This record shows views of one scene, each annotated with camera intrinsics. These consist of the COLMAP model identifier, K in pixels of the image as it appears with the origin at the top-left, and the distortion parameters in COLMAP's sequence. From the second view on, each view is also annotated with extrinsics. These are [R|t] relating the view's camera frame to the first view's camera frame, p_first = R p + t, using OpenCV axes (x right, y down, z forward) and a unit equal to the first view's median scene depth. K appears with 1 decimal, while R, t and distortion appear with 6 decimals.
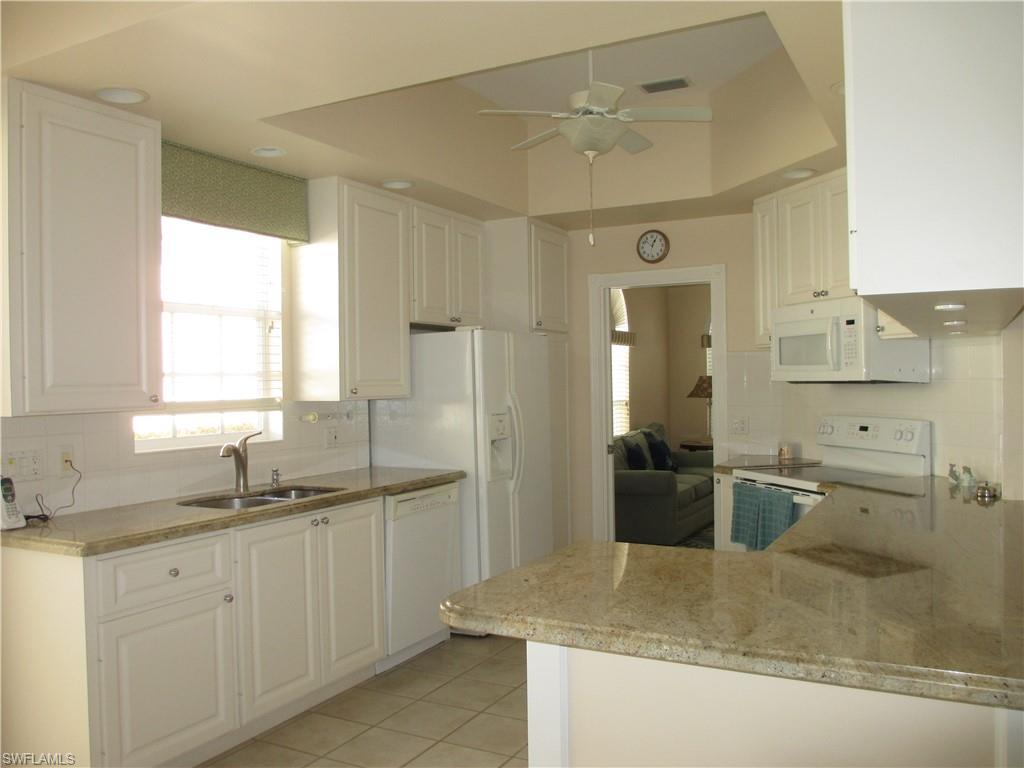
lens RADIAL K [[855.0, 0, 500.3], [0, 855.0, 381.4], [0, 0, 1]] dist [-0.063746, 0.011085]
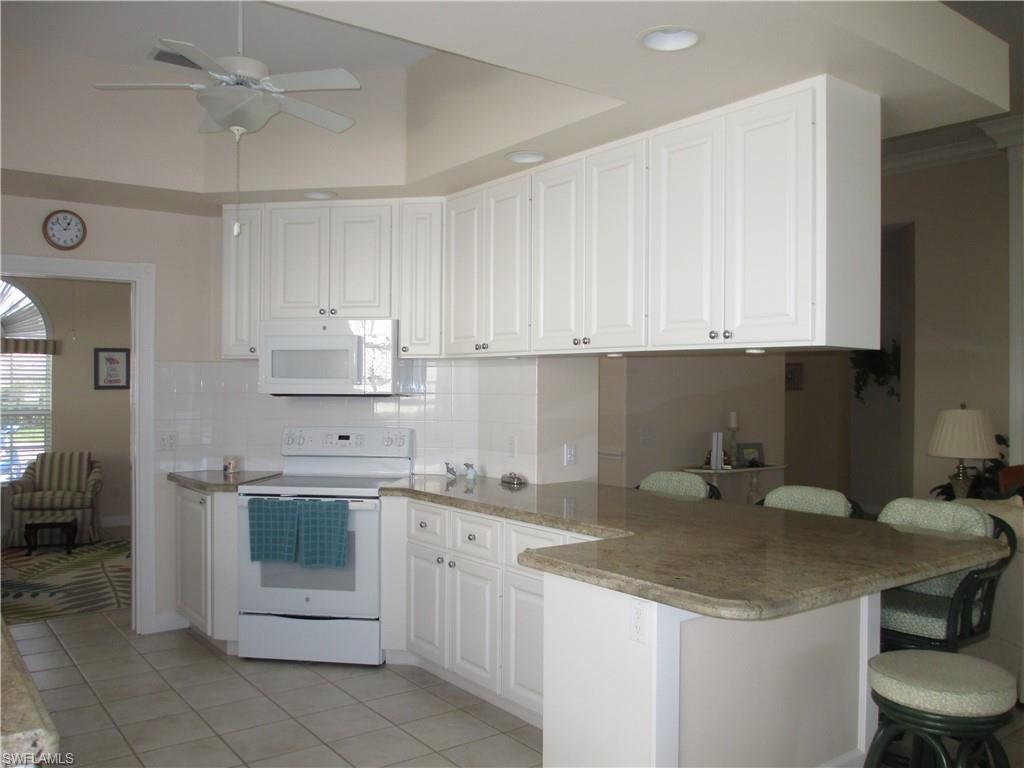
lens RADIAL K [[855.0, 0, 500.3], [0, 855.0, 381.4], [0, 0, 1]] dist [-0.063746, 0.011085]
pose [[0.430635, 0.019827, 0.902308, -0.443769], [-0.006585, 0.999801, -0.018826, 0.002316], [-0.902502, 0.002166, 0.430680, 0.314028]]
